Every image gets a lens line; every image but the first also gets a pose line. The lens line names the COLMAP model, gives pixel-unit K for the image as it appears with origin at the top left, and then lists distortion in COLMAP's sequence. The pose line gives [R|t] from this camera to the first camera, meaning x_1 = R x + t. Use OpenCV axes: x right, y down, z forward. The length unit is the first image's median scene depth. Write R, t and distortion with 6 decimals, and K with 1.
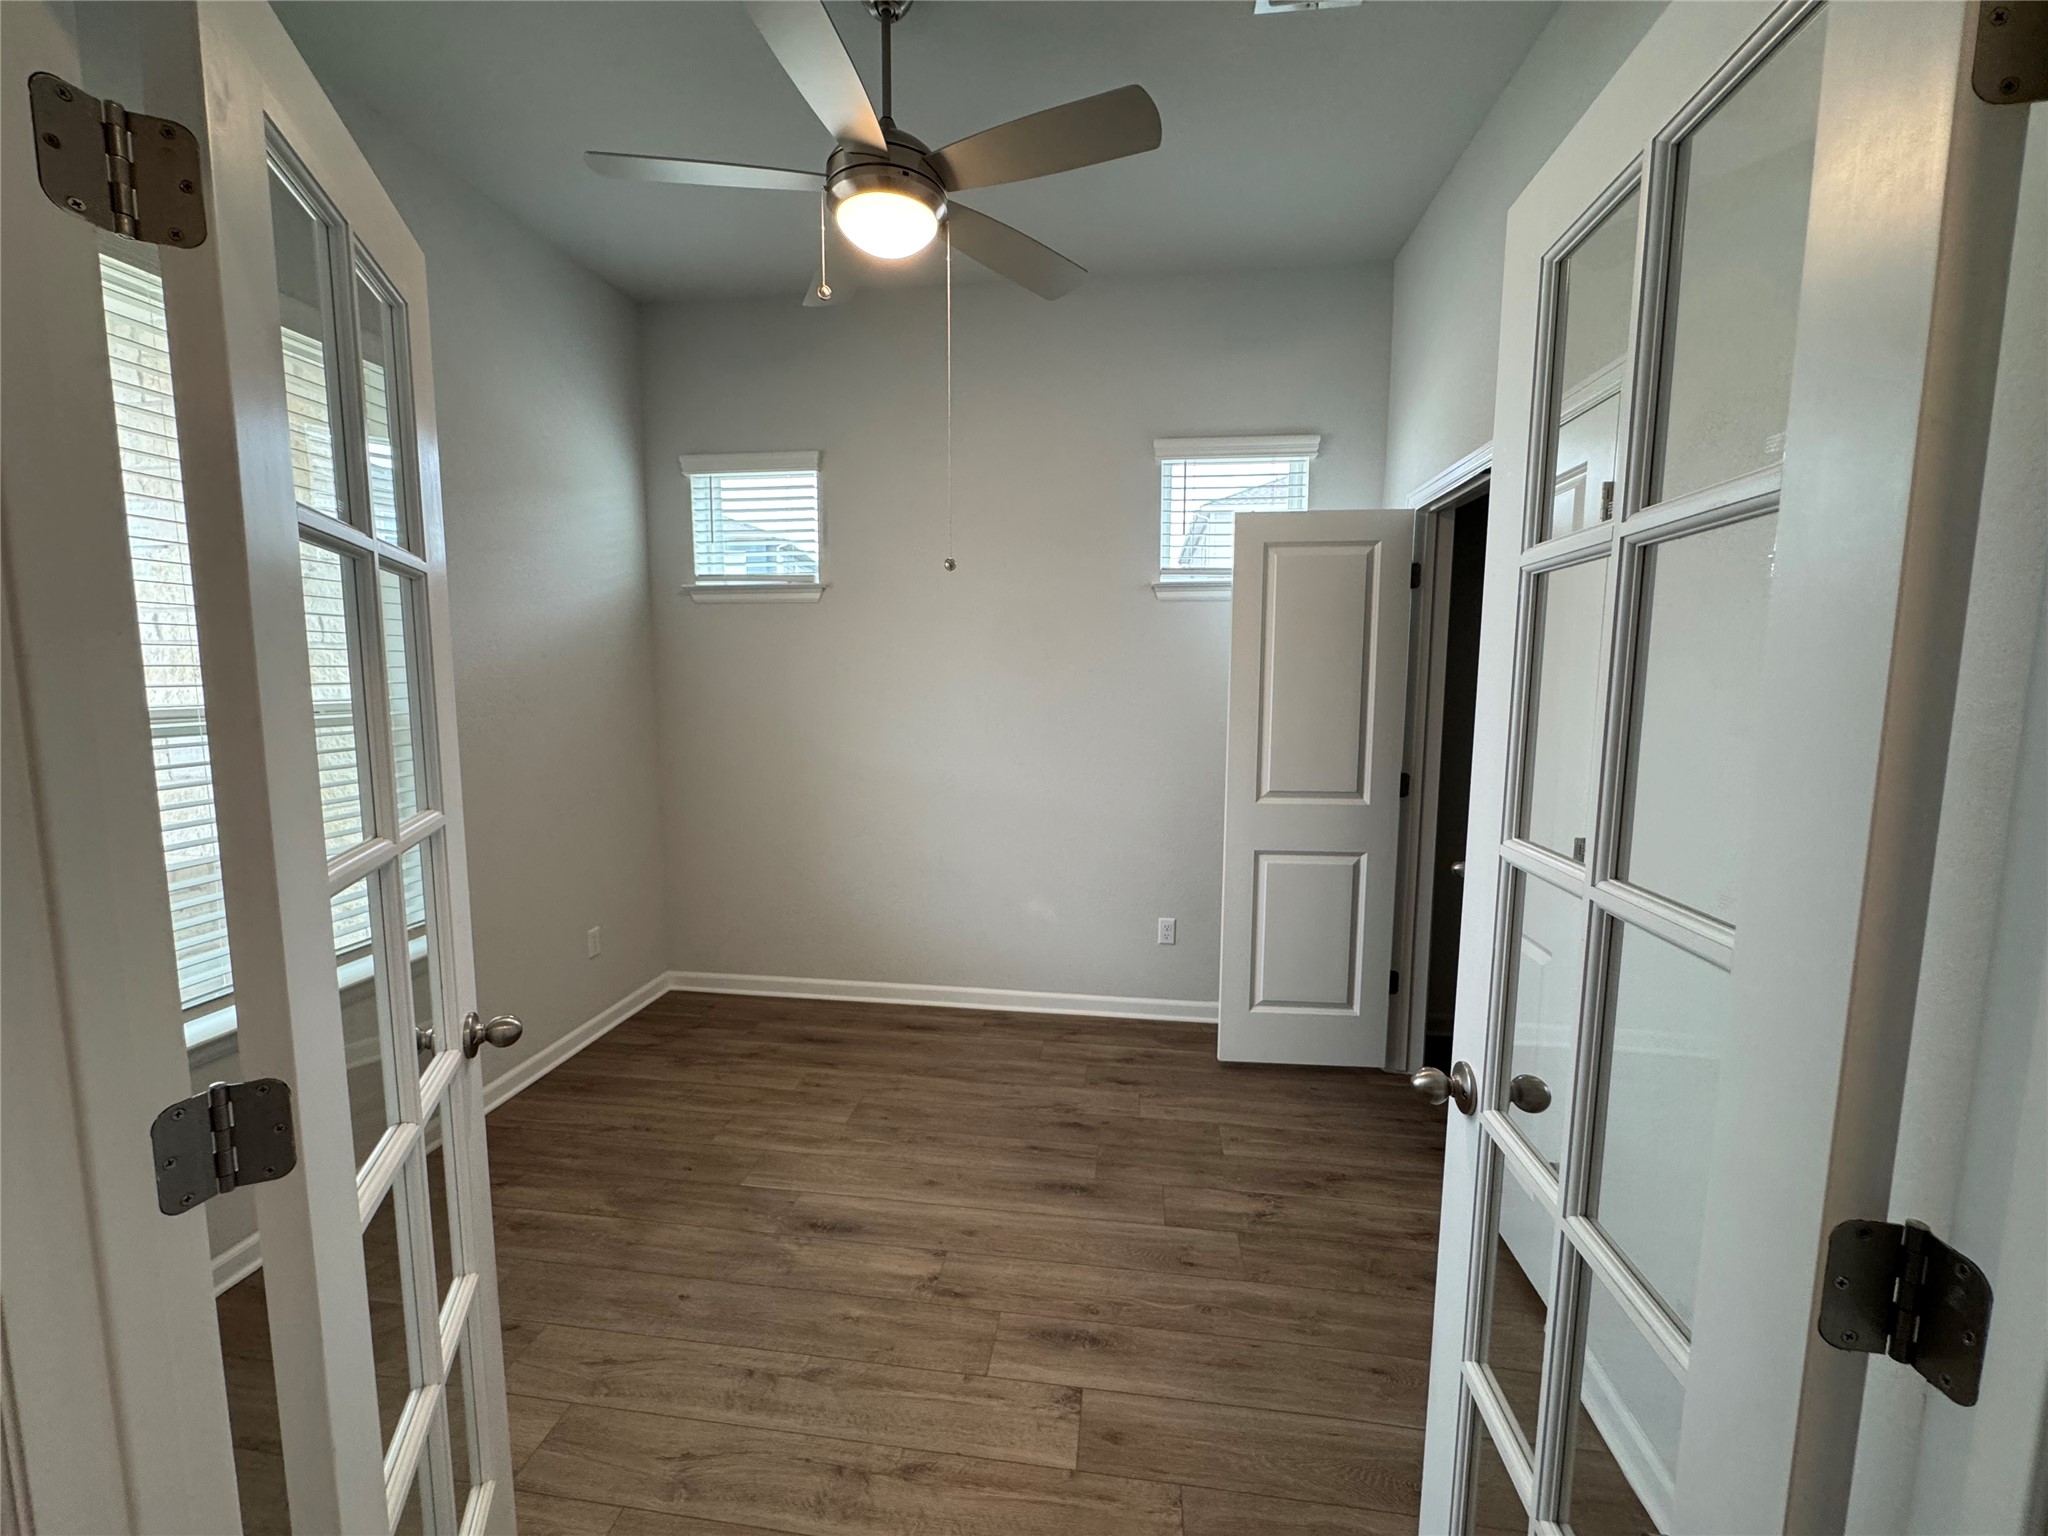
lens RADIAL K [[820.2, 0, 1023.8], [0, 820.2, 765.5], [0, 0, 1]] dist [-0.000365, 0.000361]
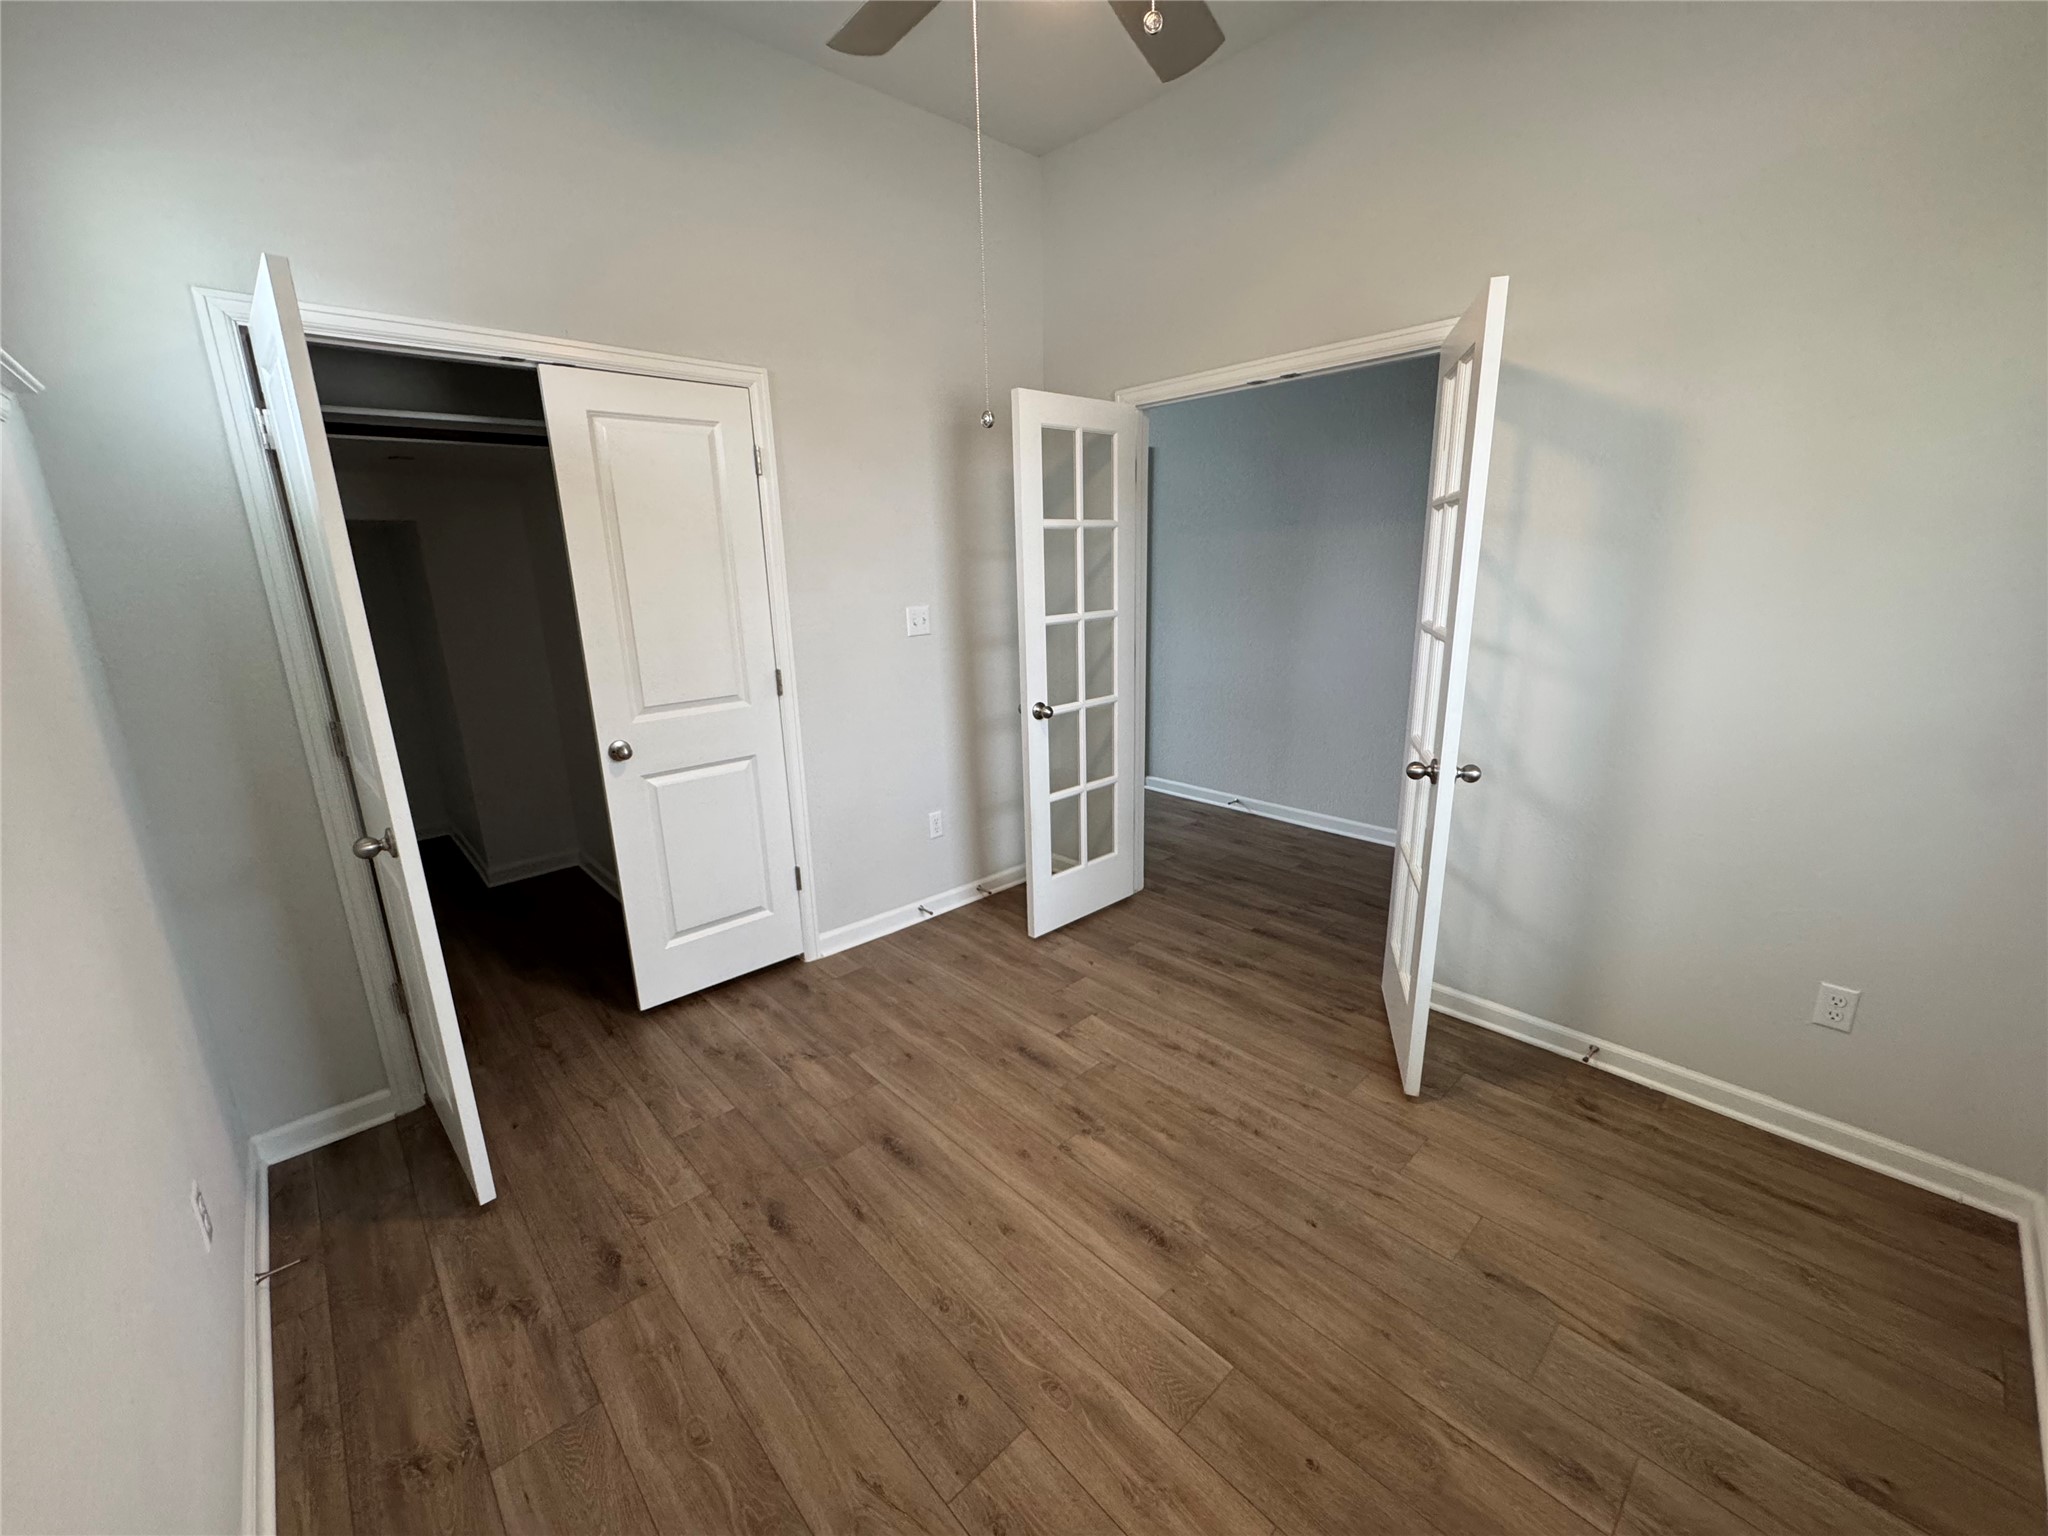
lens RADIAL K [[820.2, 0, 1023.8], [0, 820.2, 765.5], [0, 0, 1]] dist [-0.000365, 0.000361]
pose [[-0.769829, -0.142650, 0.622105, -0.620466], [0.090673, 0.940374, 0.327834, -0.186076], [-0.631777, 0.308784, -0.710992, 1.588383]]
